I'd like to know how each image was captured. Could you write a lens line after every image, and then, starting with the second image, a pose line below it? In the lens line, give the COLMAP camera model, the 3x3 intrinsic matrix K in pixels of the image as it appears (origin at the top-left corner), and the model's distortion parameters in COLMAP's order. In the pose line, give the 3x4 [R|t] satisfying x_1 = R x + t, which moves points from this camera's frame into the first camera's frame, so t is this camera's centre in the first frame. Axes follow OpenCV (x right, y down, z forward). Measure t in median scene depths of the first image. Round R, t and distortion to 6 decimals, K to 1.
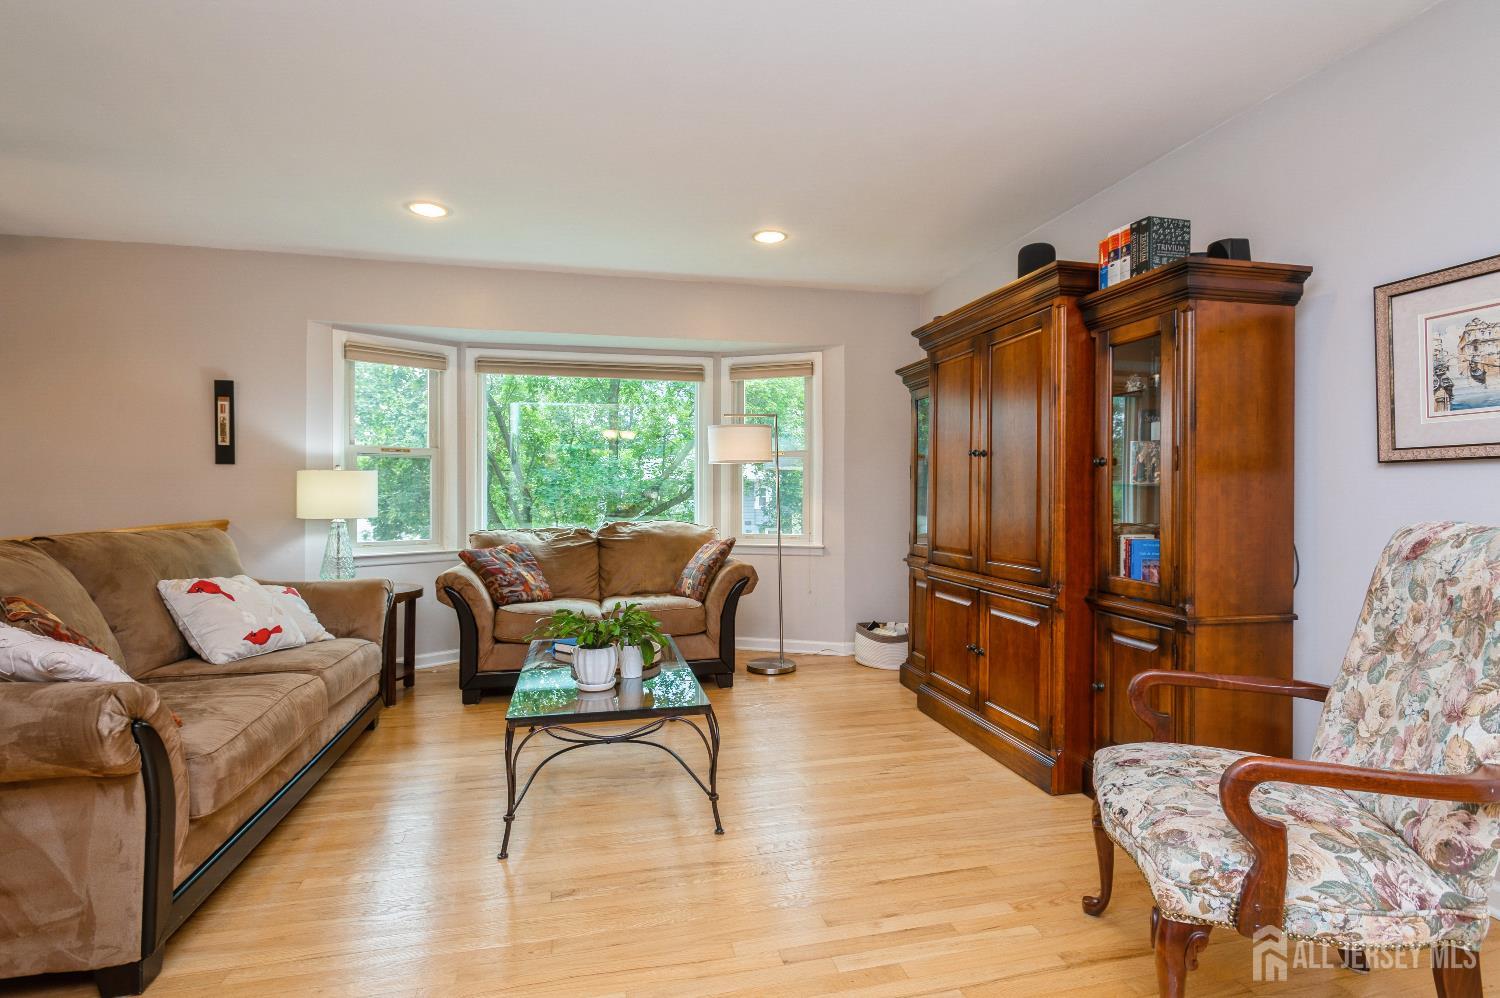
lens RADIAL K [[725.7, 0, 745.6], [0, 725.7, 489.7], [0, 0, 1]] dist [-0.001867, -0.001202]
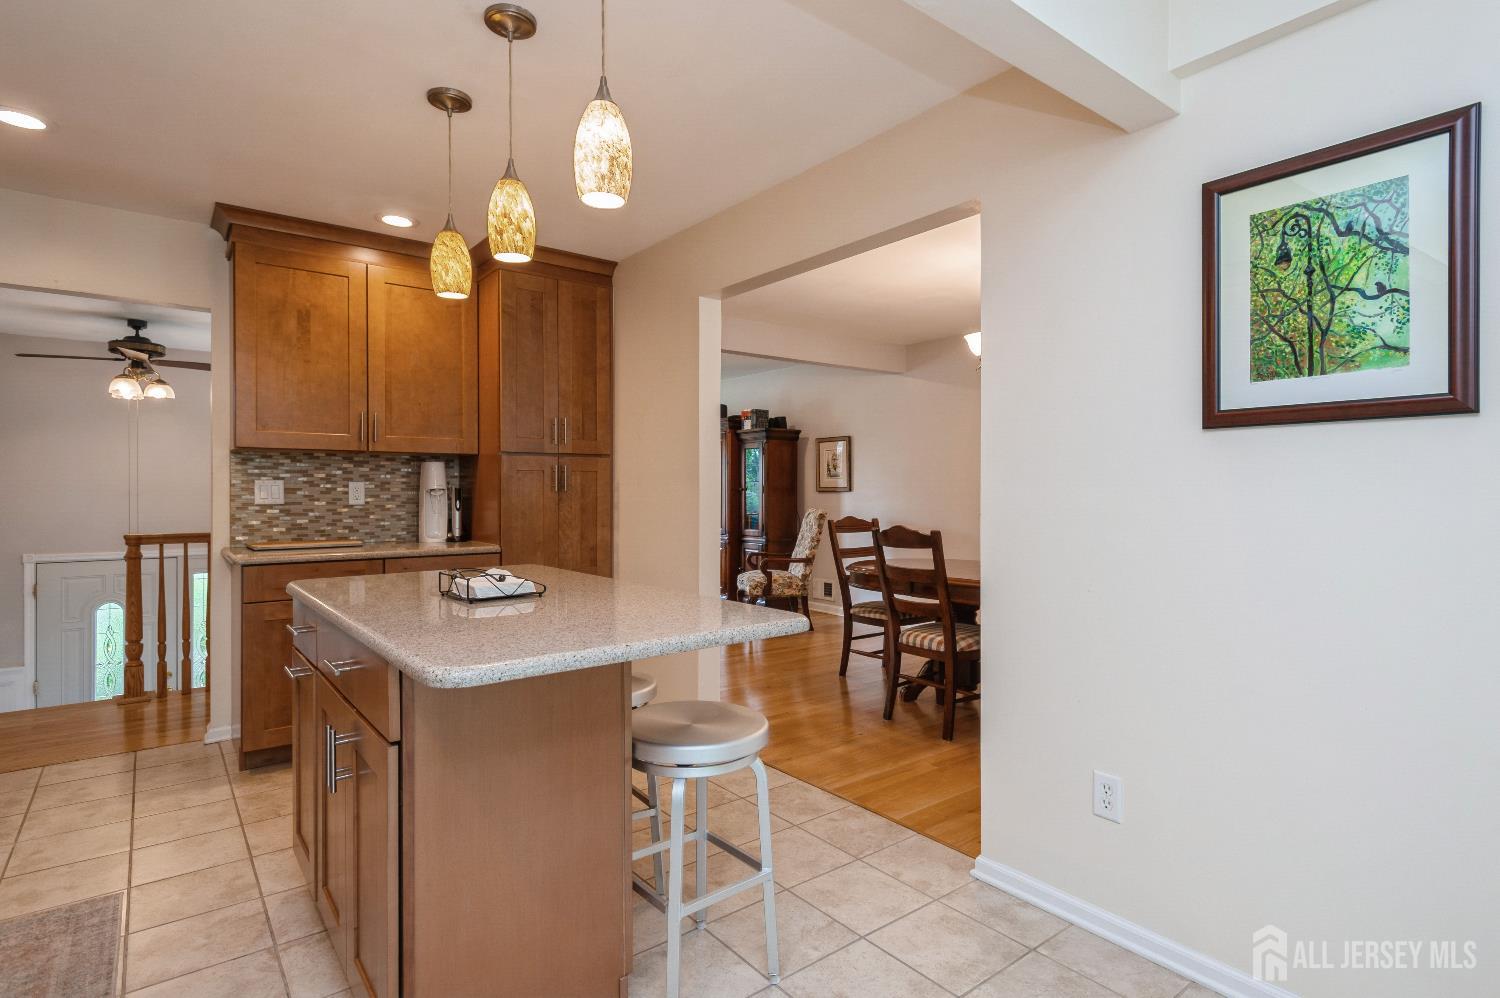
lens RADIAL K [[776.3, 0, 743.0], [0, 776.3, 498.7], [0, 0, 1]] dist [0.013848, -0.000897]
pose [[0.910826, -0.002217, 0.412785, -0.707637], [-0.003936, 0.999893, 0.014055, -0.040333], [-0.412772, -0.014427, 0.910720, -1.644959]]
